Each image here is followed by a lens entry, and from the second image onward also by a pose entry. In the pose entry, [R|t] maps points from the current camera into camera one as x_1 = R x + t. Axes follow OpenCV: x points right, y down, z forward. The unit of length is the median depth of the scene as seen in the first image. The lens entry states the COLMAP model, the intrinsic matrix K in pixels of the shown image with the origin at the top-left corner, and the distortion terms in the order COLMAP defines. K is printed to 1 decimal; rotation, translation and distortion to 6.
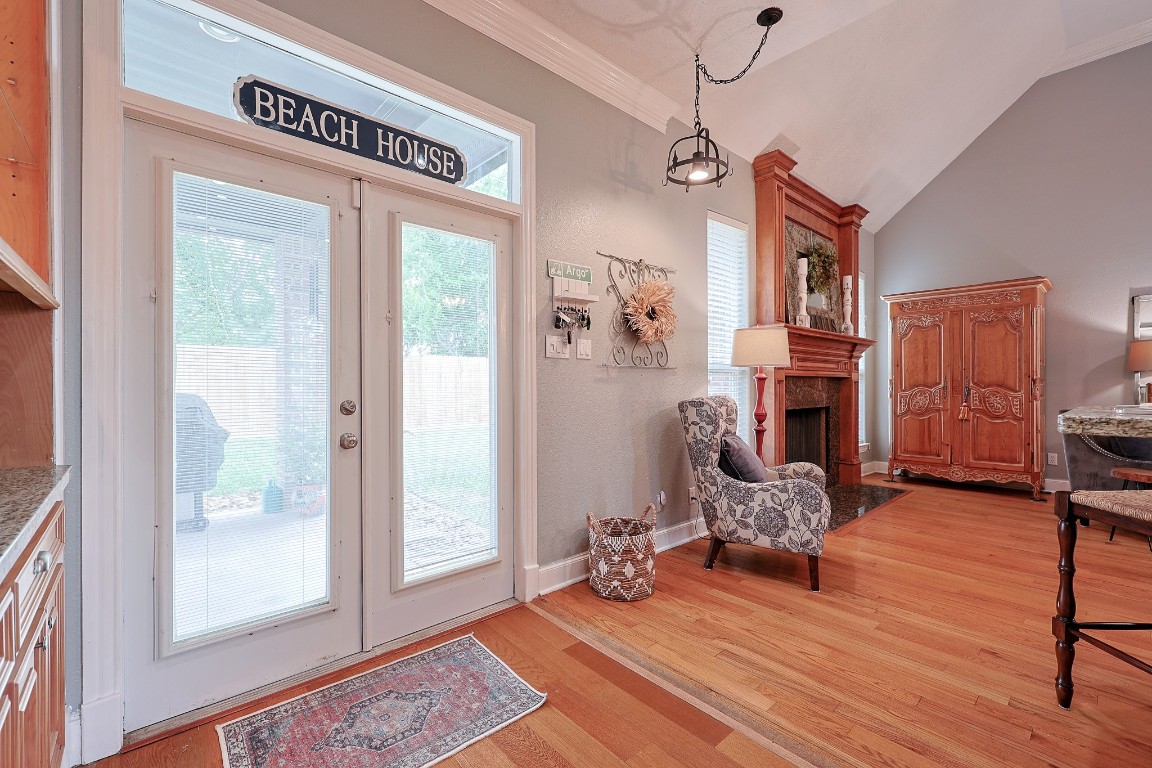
lens RADIAL K [[488.0, 0, 577.5], [0, 488.0, 389.7], [0, 0, 1]] dist [-0.001190, 0.000891]
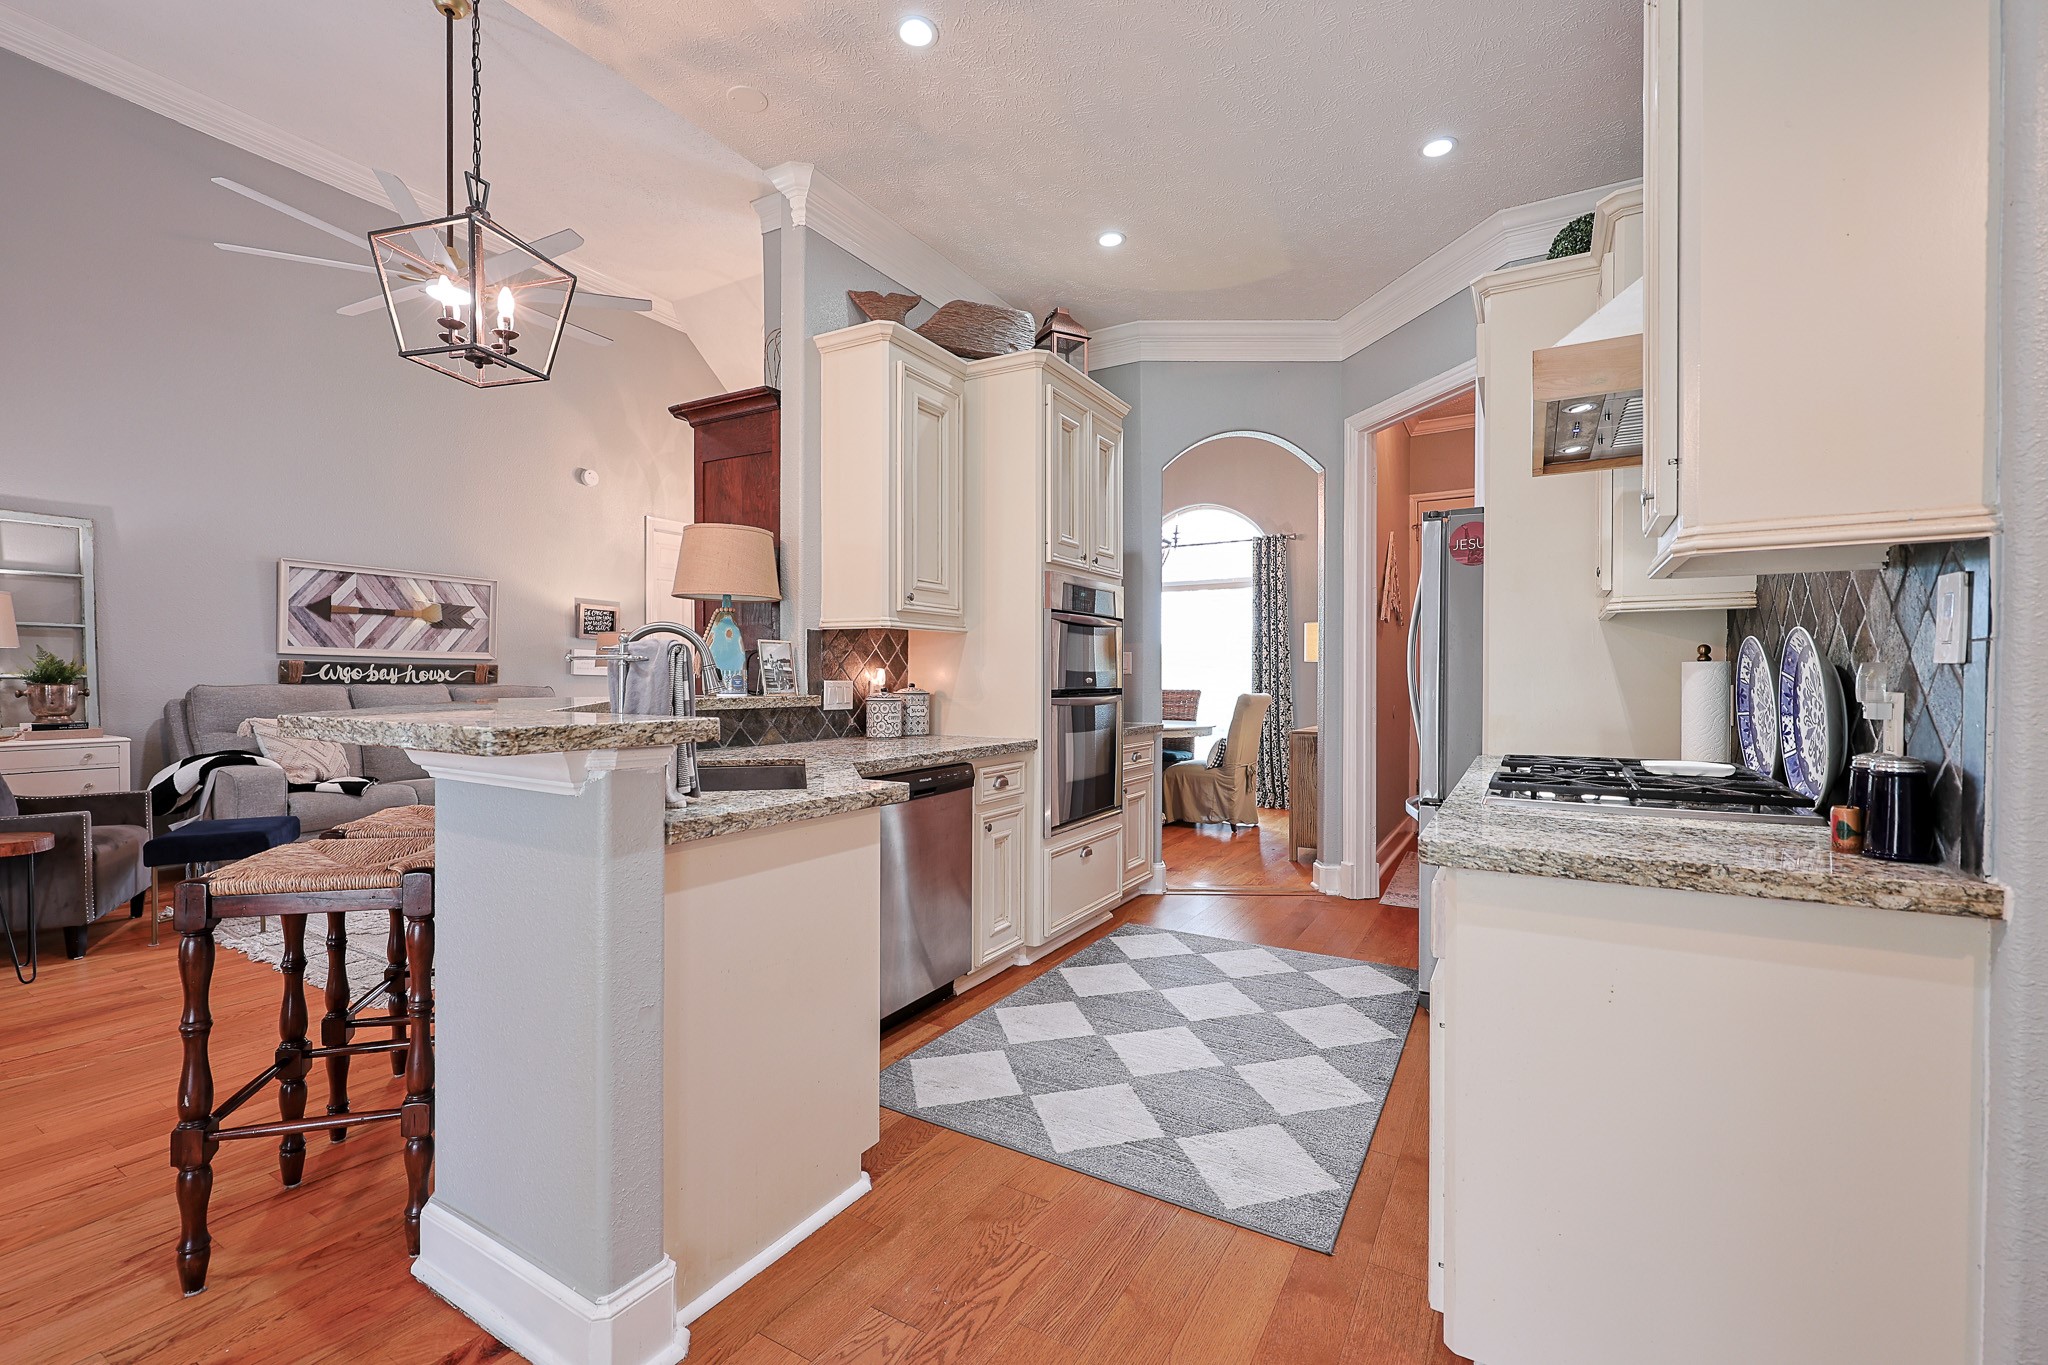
lens RADIAL K [[867.6, 0, 1020.3], [0, 867.6, 691.3], [0, 0, 1]] dist [-0.001190, 0.000891]
pose [[-0.302009, -0.011942, 0.953230, -0.102450], [0.003659, 0.999900, 0.013686, -0.002185], [-0.953298, 0.007621, -0.301935, 0.292067]]
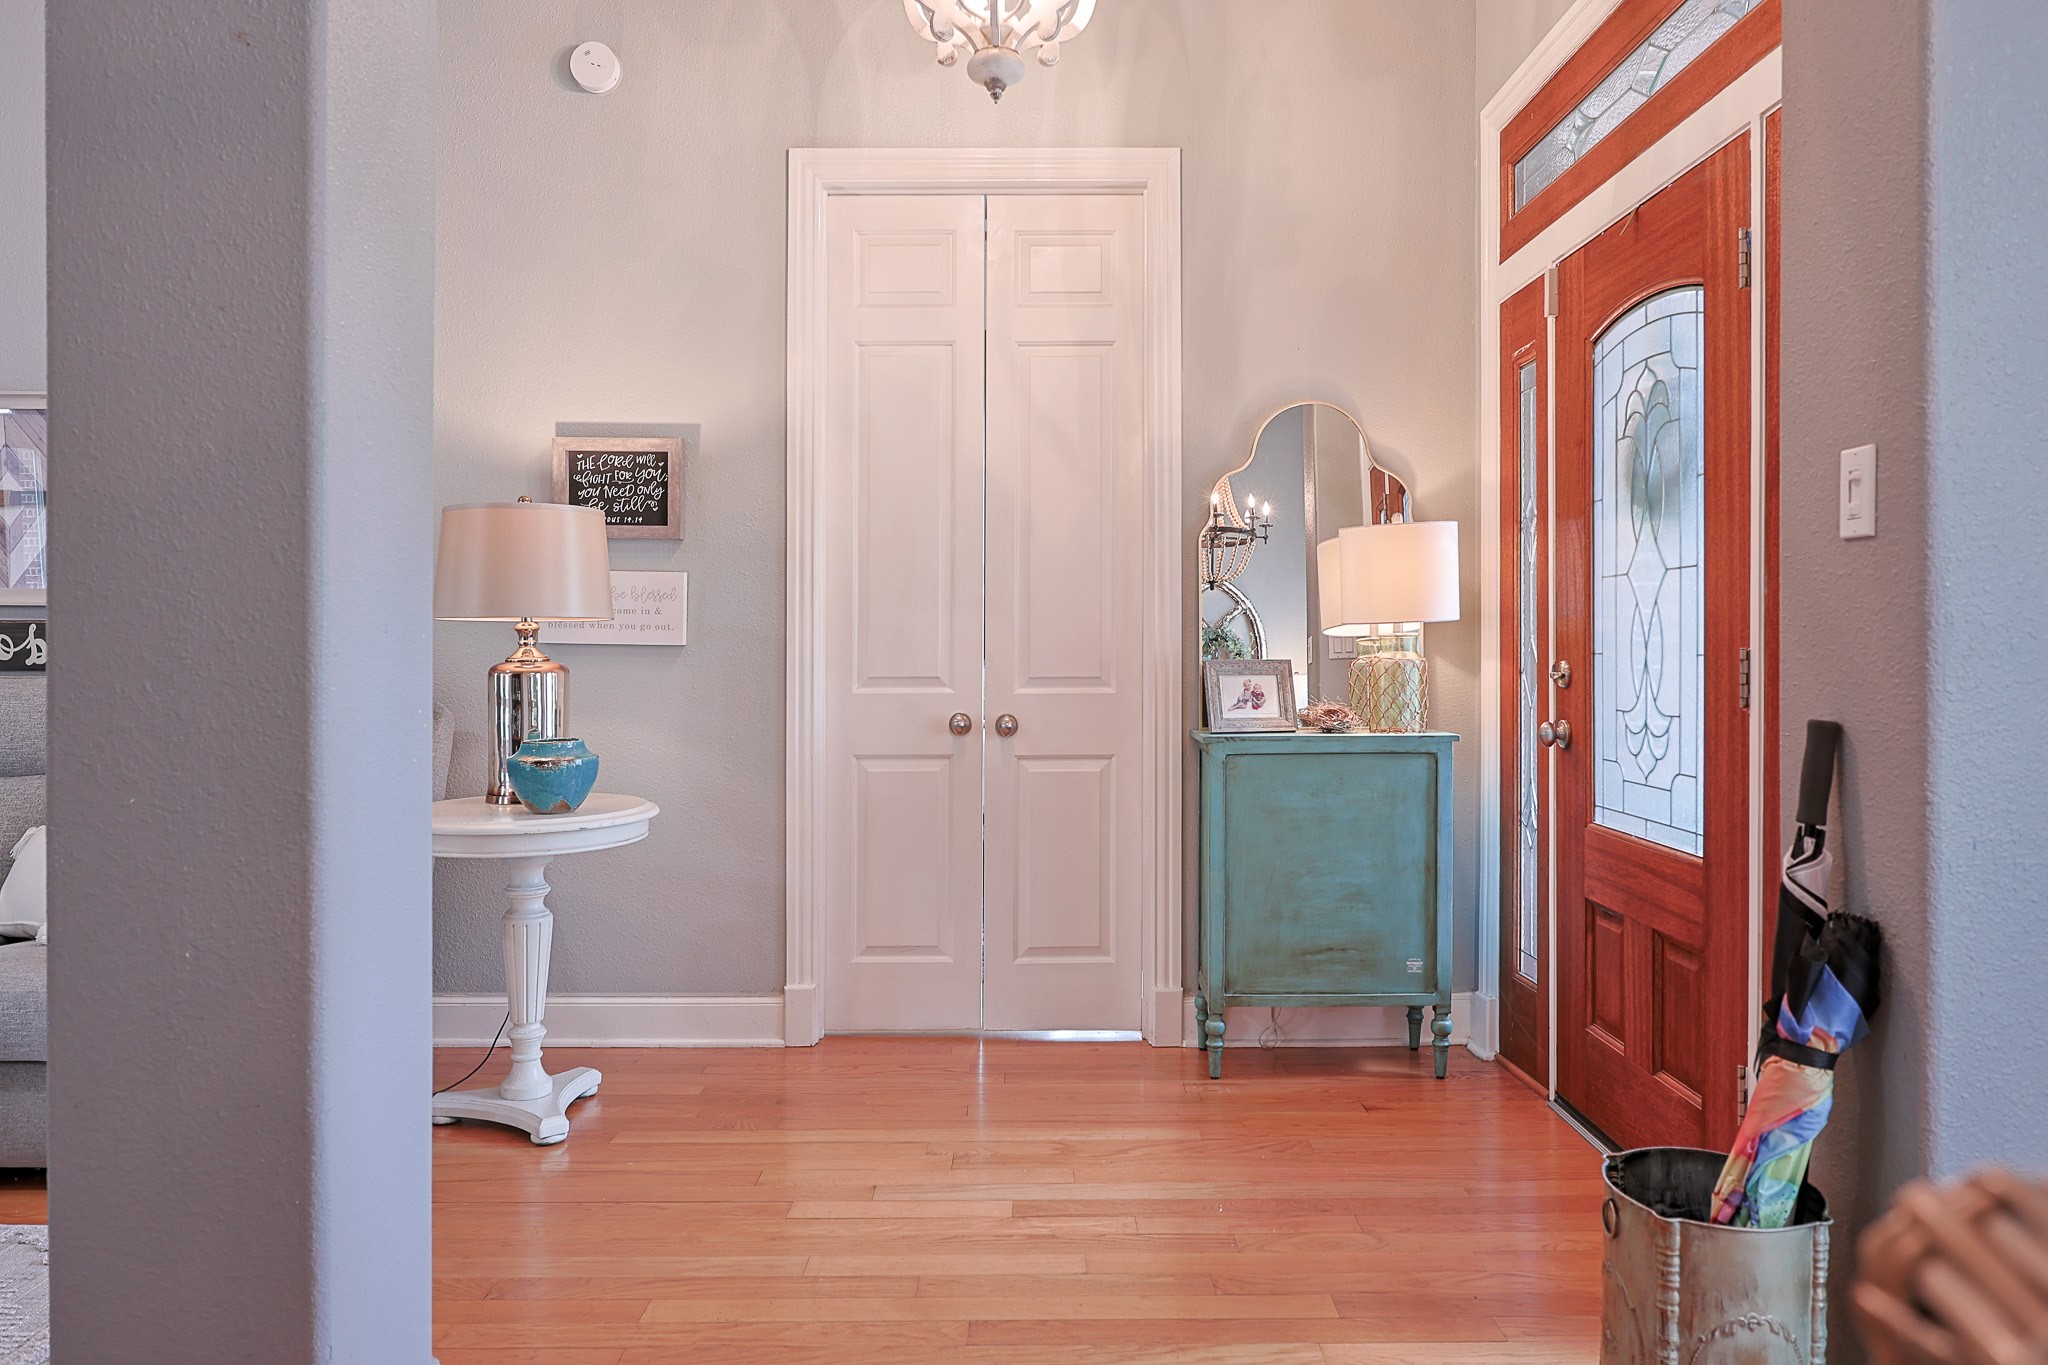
lens RADIAL K [[1398.0, 0, 1030.6], [0, 1398.0, 679.6], [0, 0, 1]] dist [-0.003230, -0.000744]
pose [[0.673970, -0.021710, 0.738440, 2.172420], [0.008450, 0.999729, 0.021680, -0.010941], [-0.738710, -0.008372, 0.673971, -0.647106]]
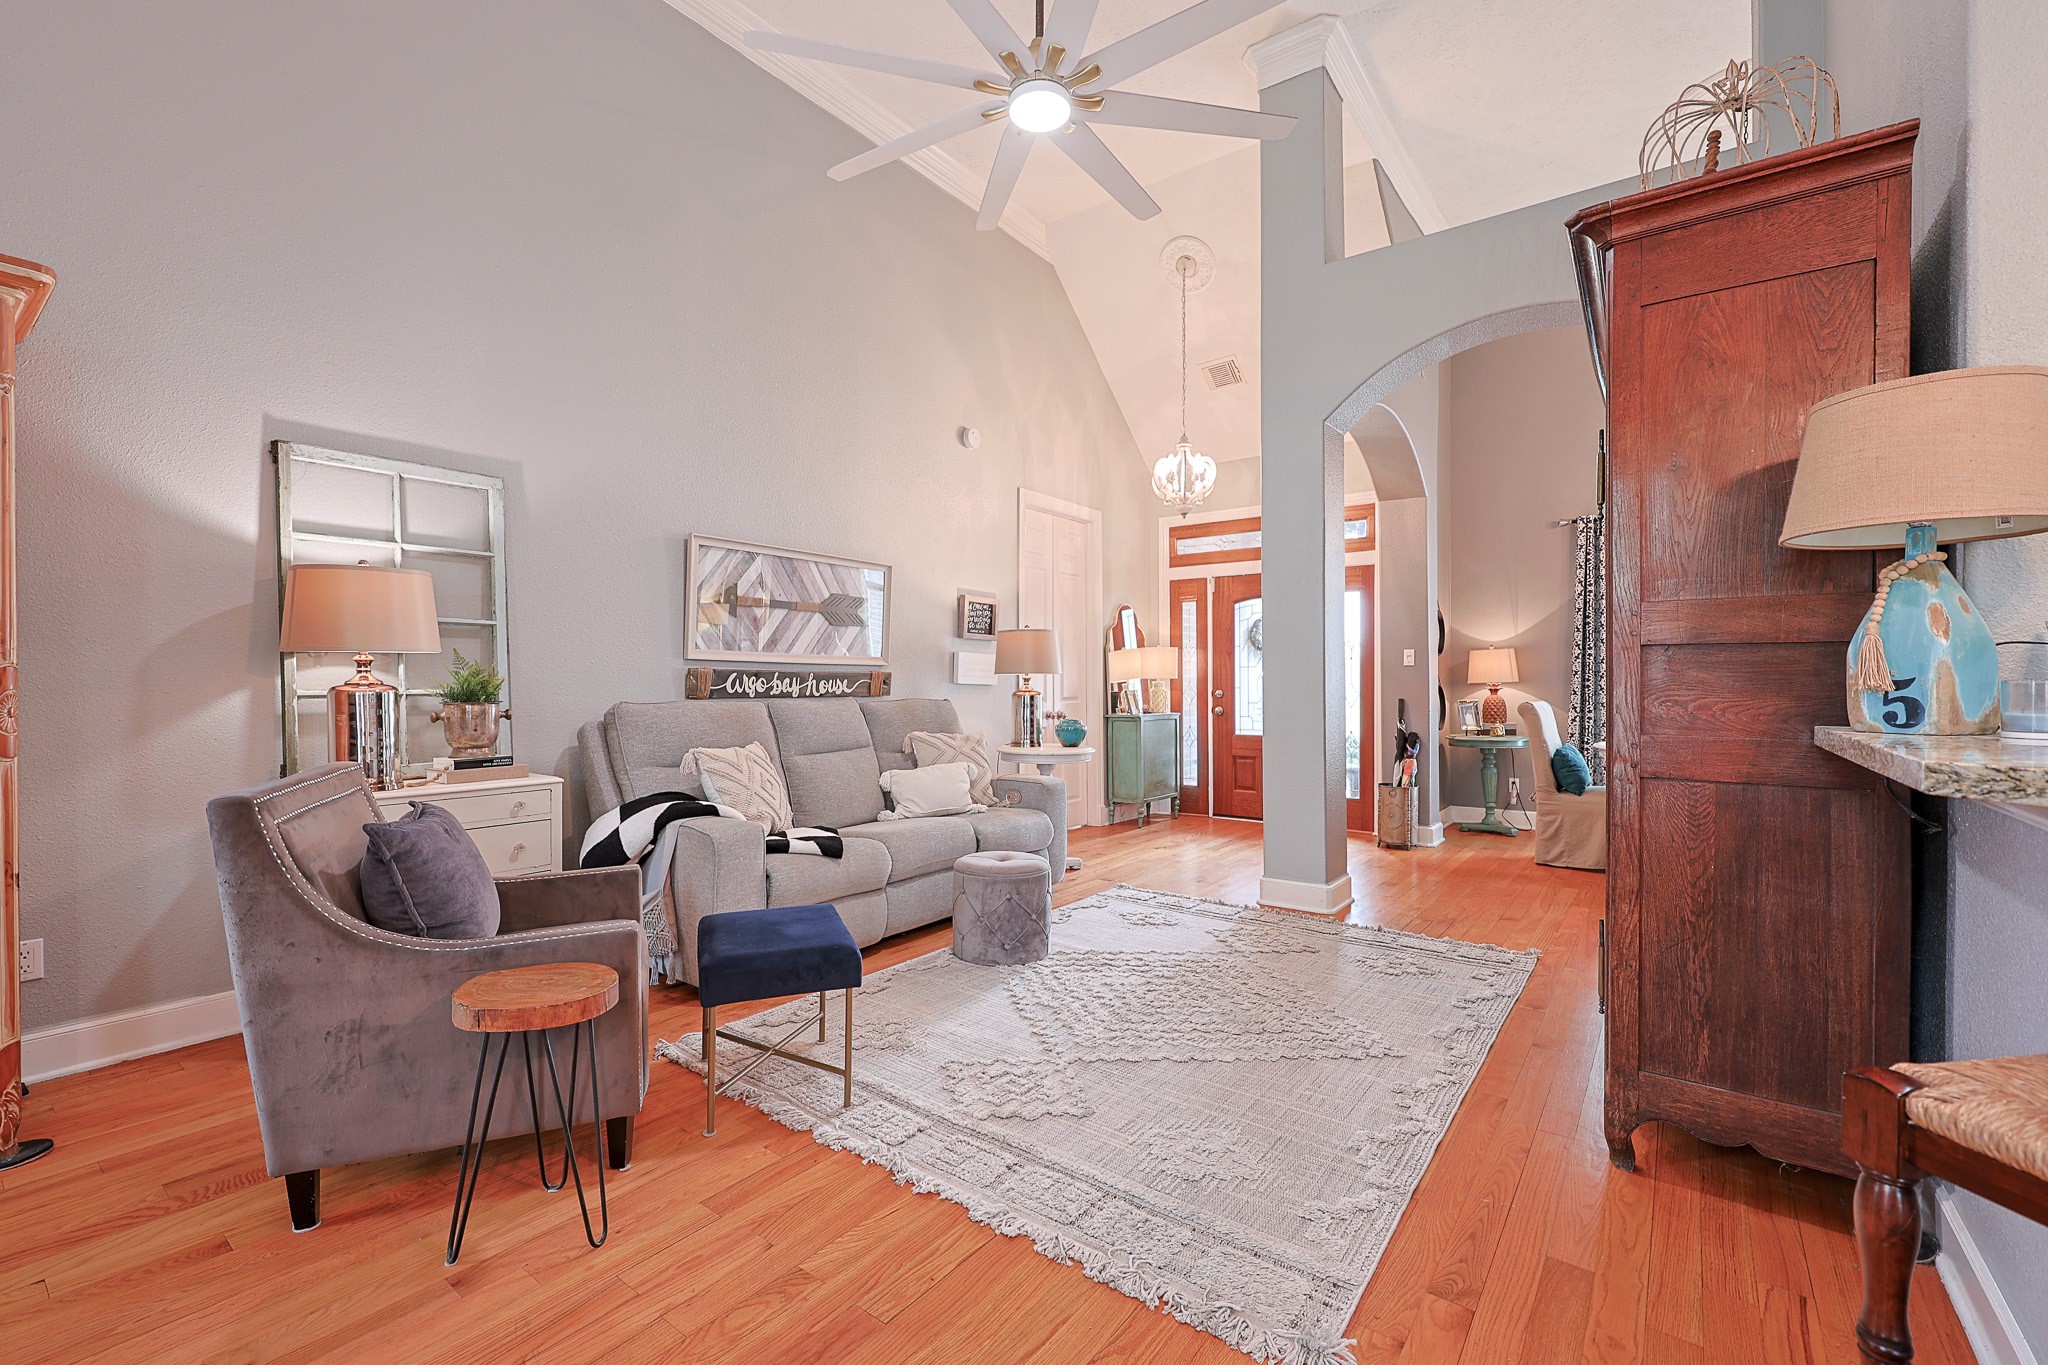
lens RADIAL K [[867.6, 0, 1029.3], [0, 867.6, 694.7], [0, 0, 1]] dist [-0.001190, 0.000891]
pose [[-0.189552, -0.010424, 0.981815, 0.754264], [0.008219, 0.999892, 0.012202, -0.020242], [-0.981836, 0.010382, -0.189446, 1.053093]]
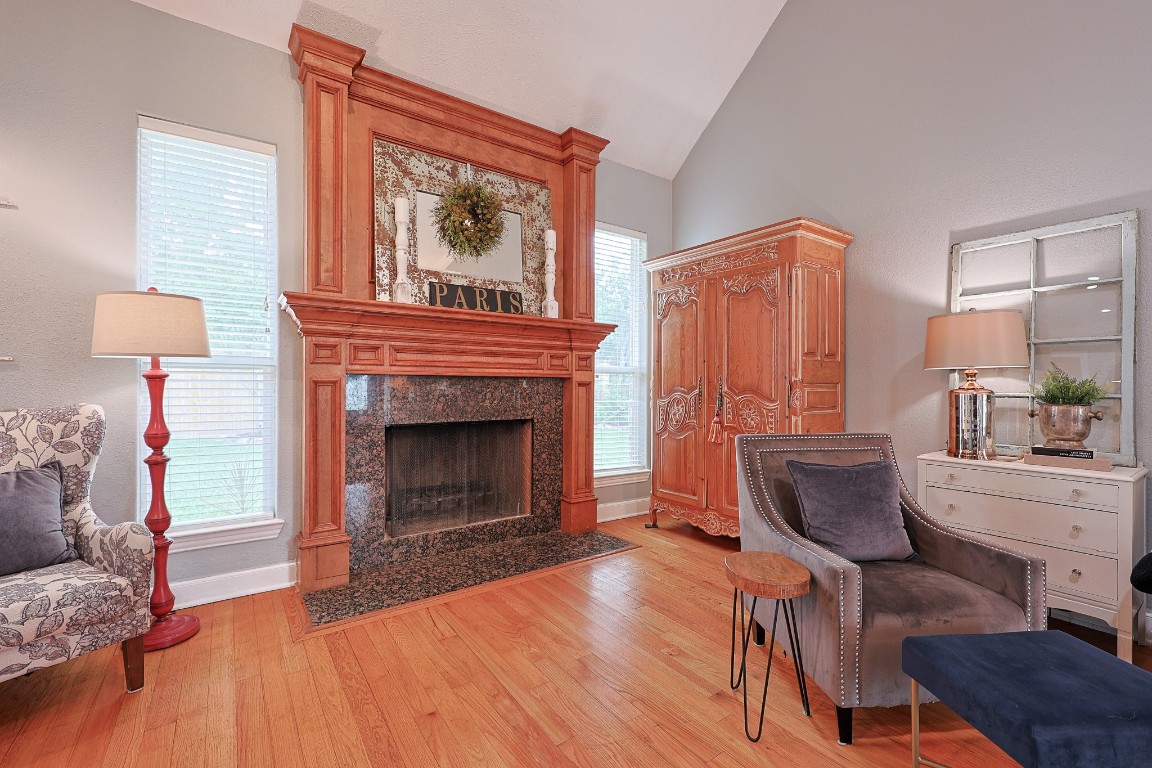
lens RADIAL K [[488.0, 0, 568.3], [0, 488.0, 385.5], [0, 0, 1]] dist [-0.001190, 0.000891]
pose [[0.992804, 0.009887, -0.119339, 1.331200], [-0.010459, 0.999937, -0.004169, -0.020886], [0.119290, 0.005387, 0.992845, 0.630514]]
